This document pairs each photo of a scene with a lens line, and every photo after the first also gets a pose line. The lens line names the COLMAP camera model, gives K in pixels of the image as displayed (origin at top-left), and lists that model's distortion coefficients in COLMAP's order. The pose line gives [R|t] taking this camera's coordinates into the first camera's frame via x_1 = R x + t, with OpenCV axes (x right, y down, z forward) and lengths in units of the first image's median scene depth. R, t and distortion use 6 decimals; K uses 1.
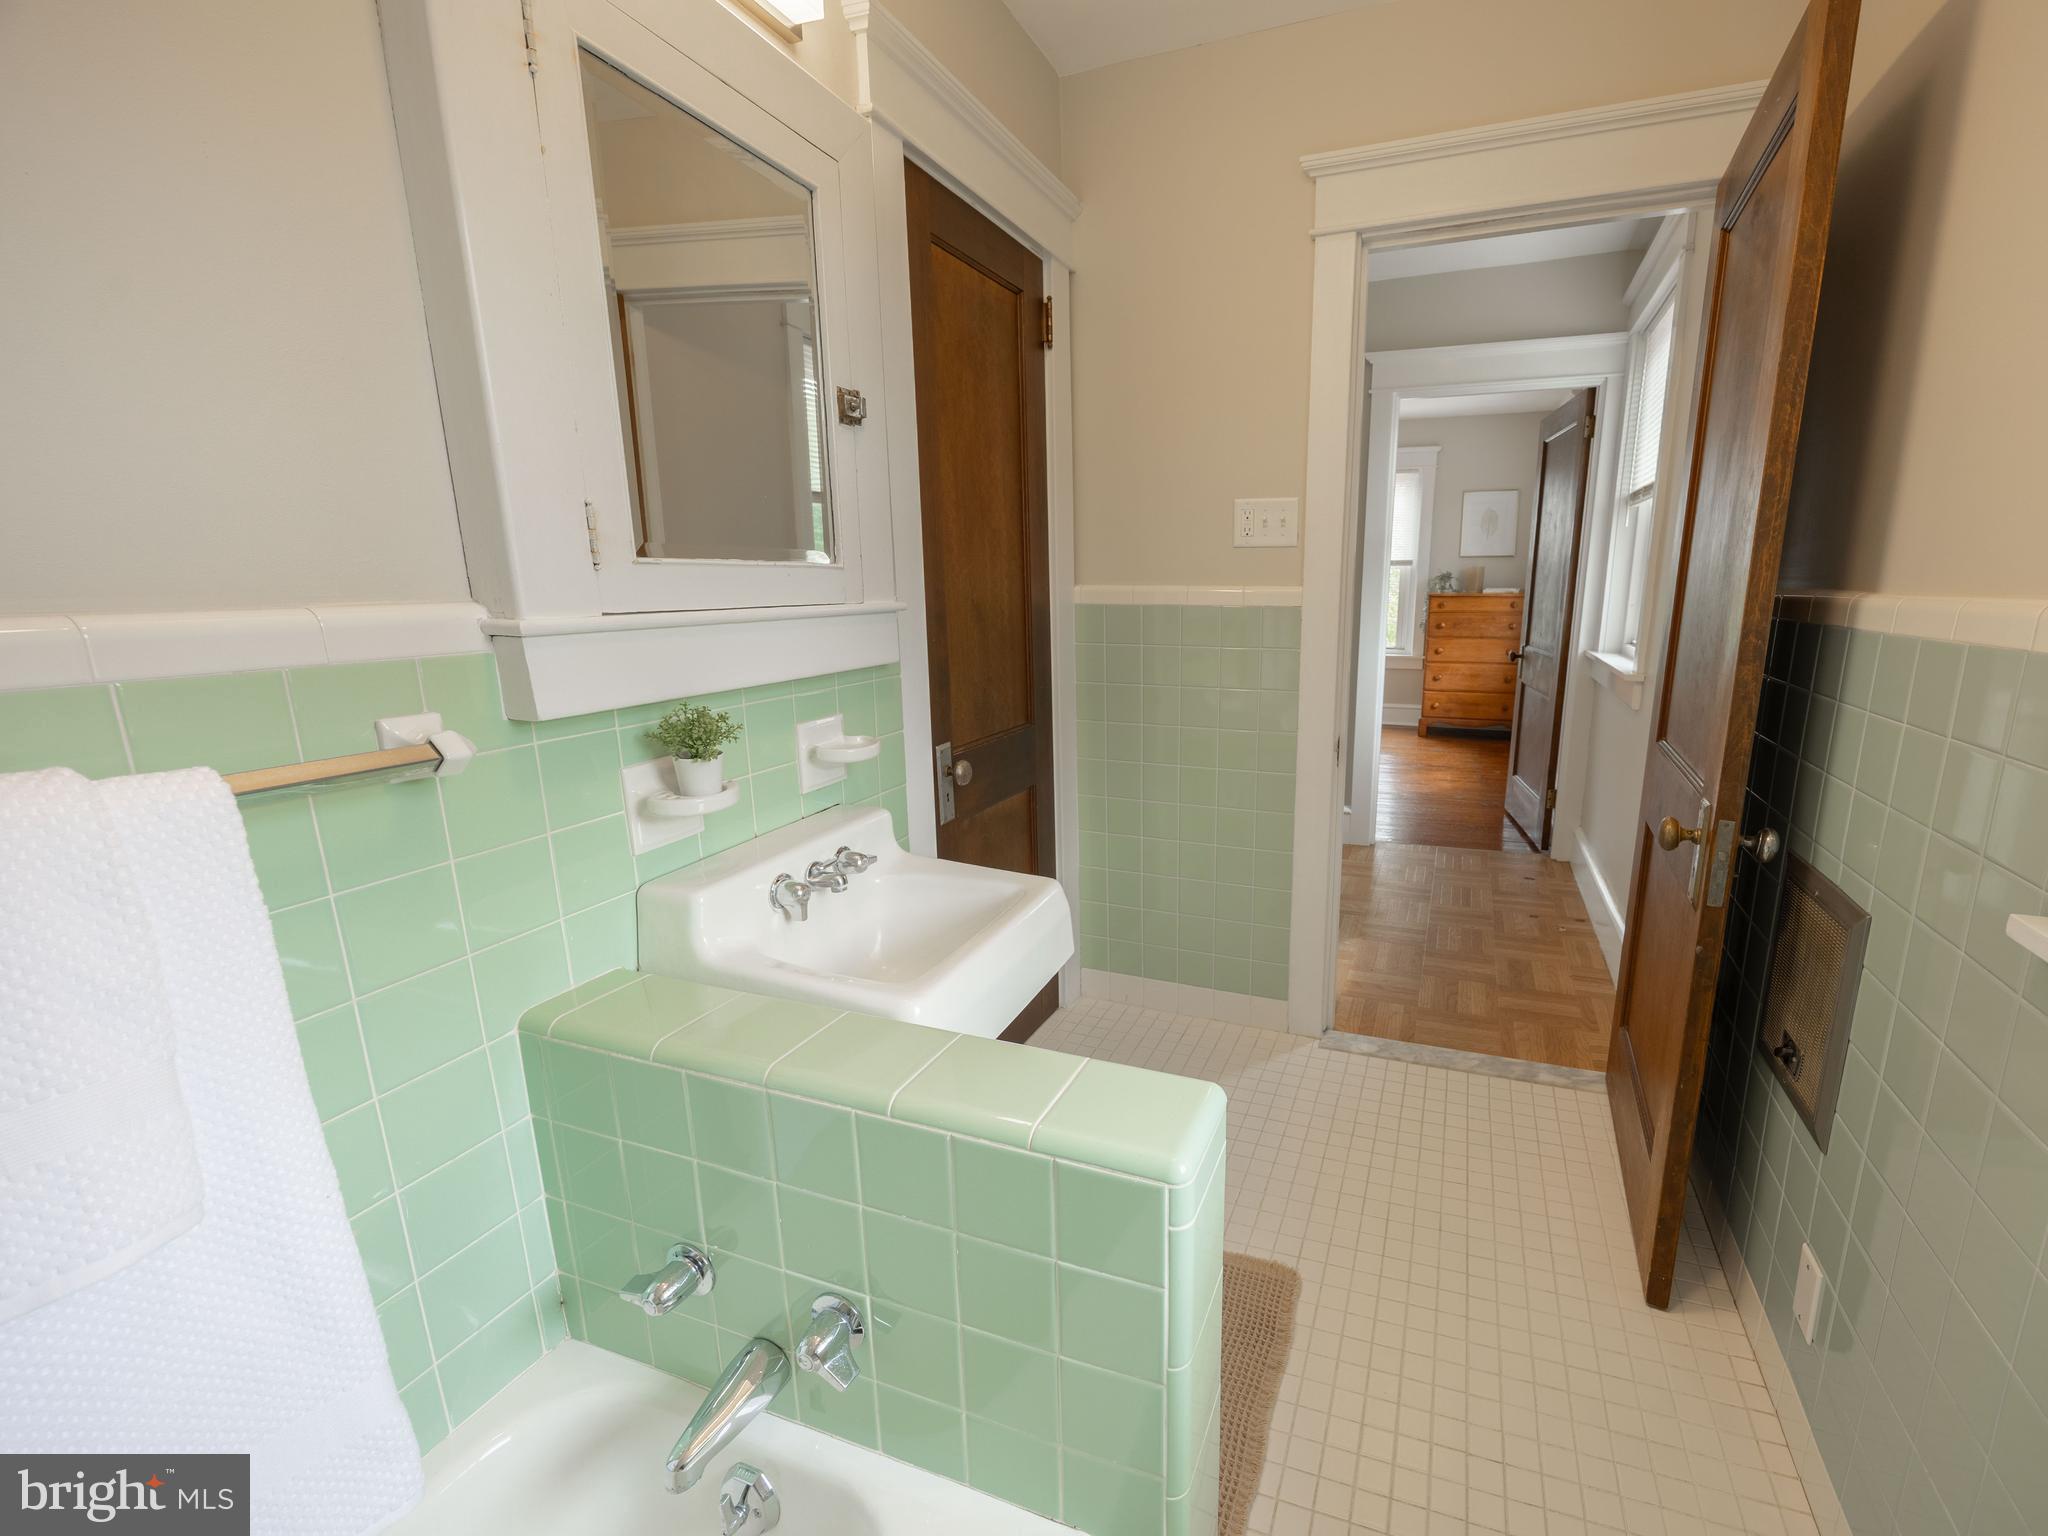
lens RADIAL K [[874.4, 0, 1024.0], [0, 874.4, 768.0], [0, 0, 1]] dist [-0.002919, -0.000654]
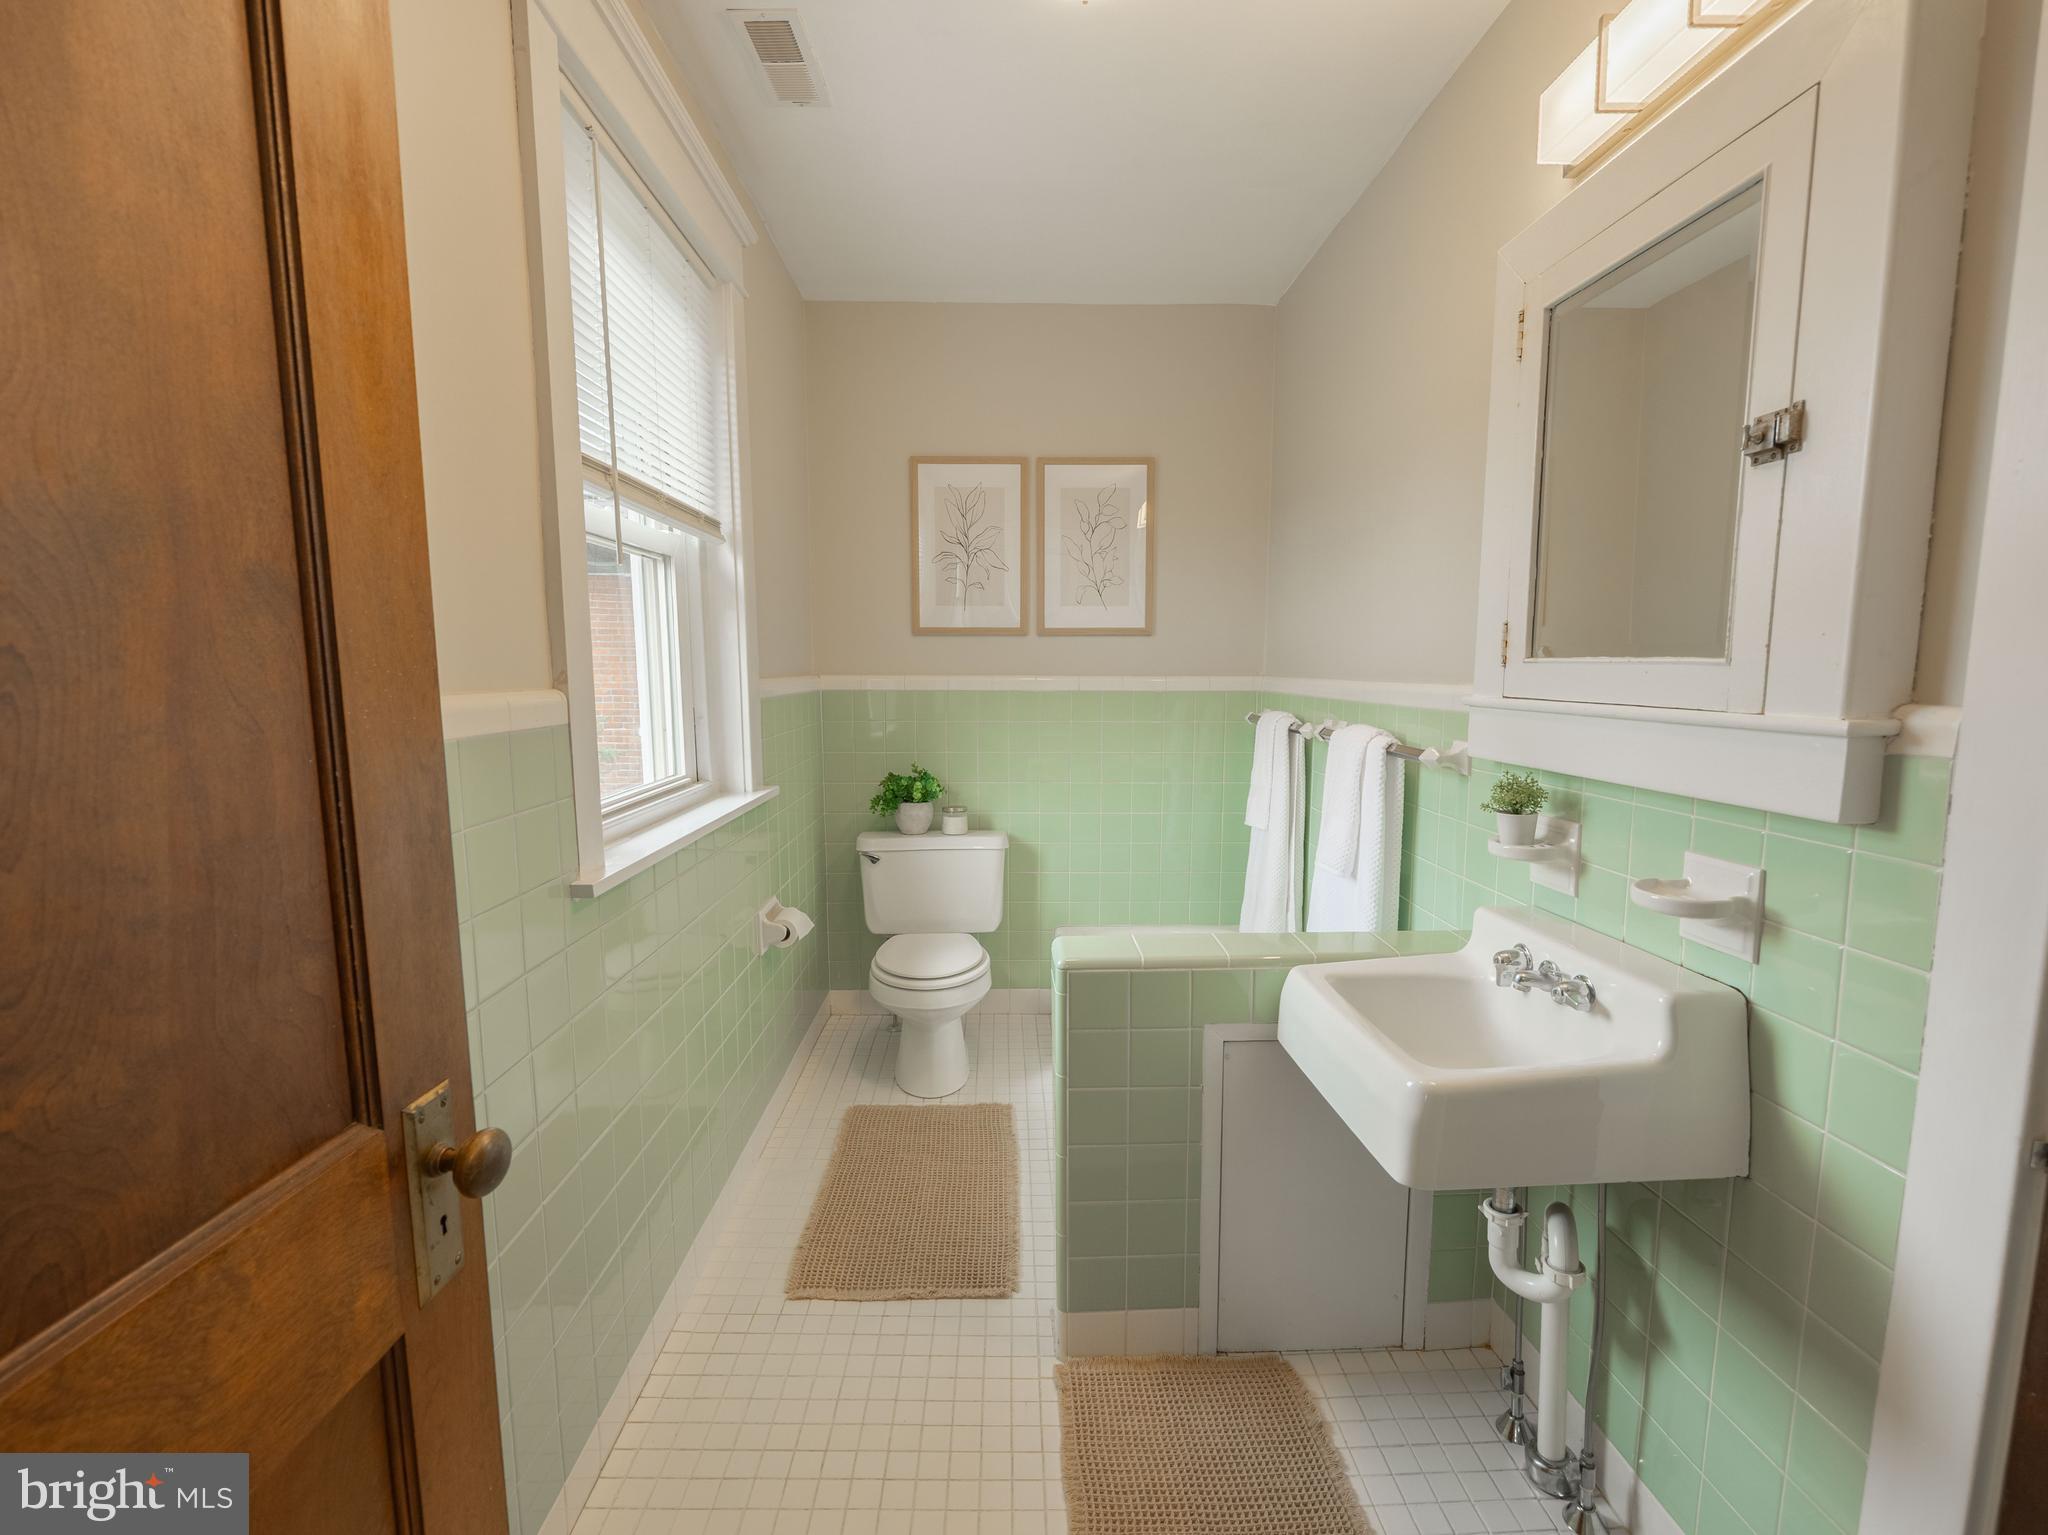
lens RADIAL K [[874.4, 0, 1024.0], [0, 874.4, 767.5], [0, 0, 1]] dist [-0.002919, -0.000654]
pose [[-0.873204, 0.044713, -0.485300, 0.827204], [-0.118581, 0.946363, 0.300558, -0.360172], [0.472709, 0.319996, -0.821066, 1.640673]]
